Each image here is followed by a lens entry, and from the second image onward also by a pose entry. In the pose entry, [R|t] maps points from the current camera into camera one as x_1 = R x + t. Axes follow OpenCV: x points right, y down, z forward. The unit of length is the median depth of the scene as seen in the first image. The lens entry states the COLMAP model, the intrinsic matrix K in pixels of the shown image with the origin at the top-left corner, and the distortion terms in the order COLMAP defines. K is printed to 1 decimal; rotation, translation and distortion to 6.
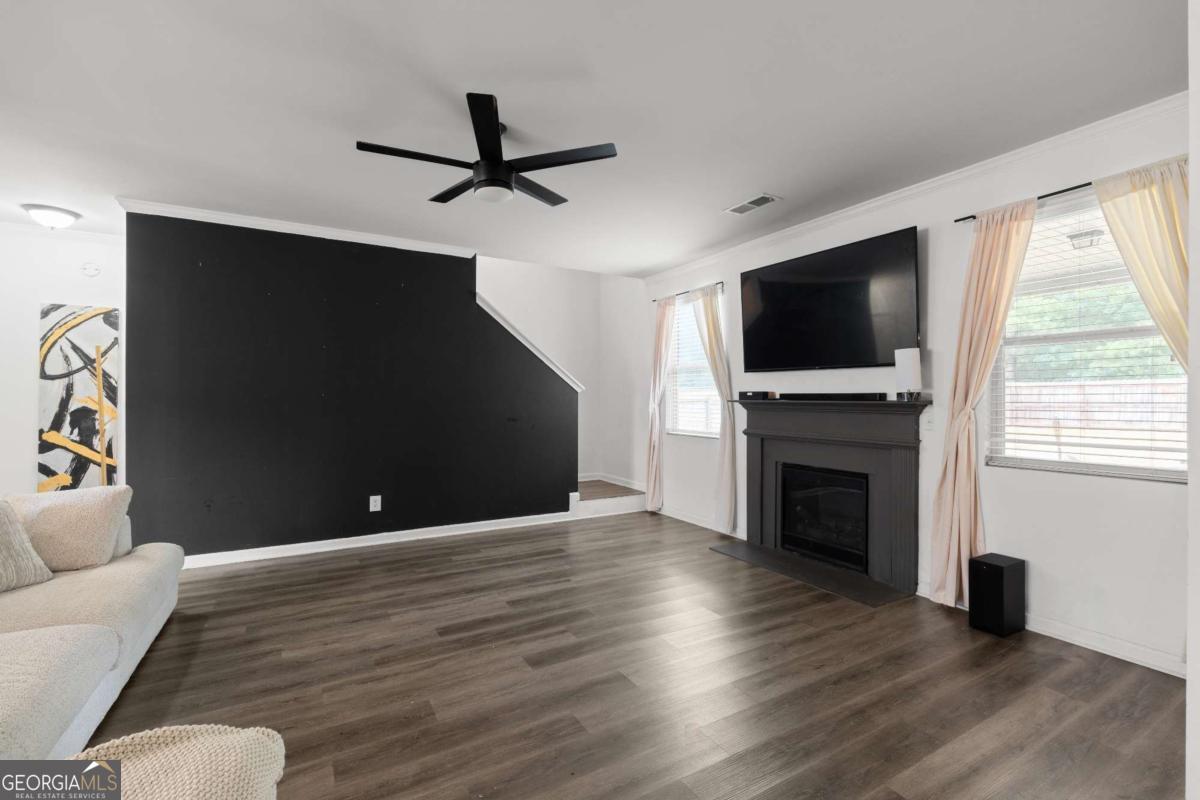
lens RADIAL K [[515.8, 0, 600.0], [0, 515.8, 400.0], [0, 0, 1]] dist [-0.050962, -0.000158]
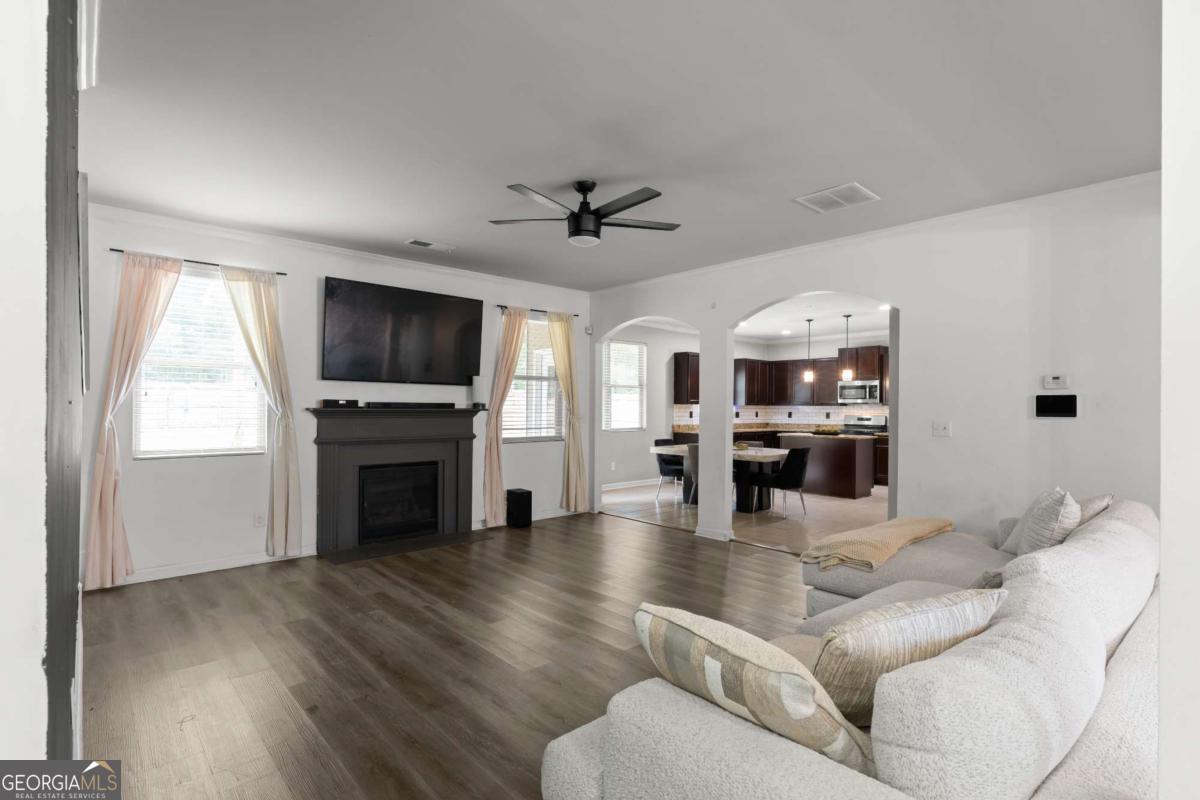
lens RADIAL K [[585.6, 0, 600.0], [0, 585.6, 400.0], [0, 0, 1]] dist [-0.000735, 0.000045]
pose [[-0.207602, 0.001717, 0.978212, -1.053511], [-0.007736, 0.999964, -0.003397, -0.017848], [-0.978183, -0.008273, -0.207582, 0.831352]]
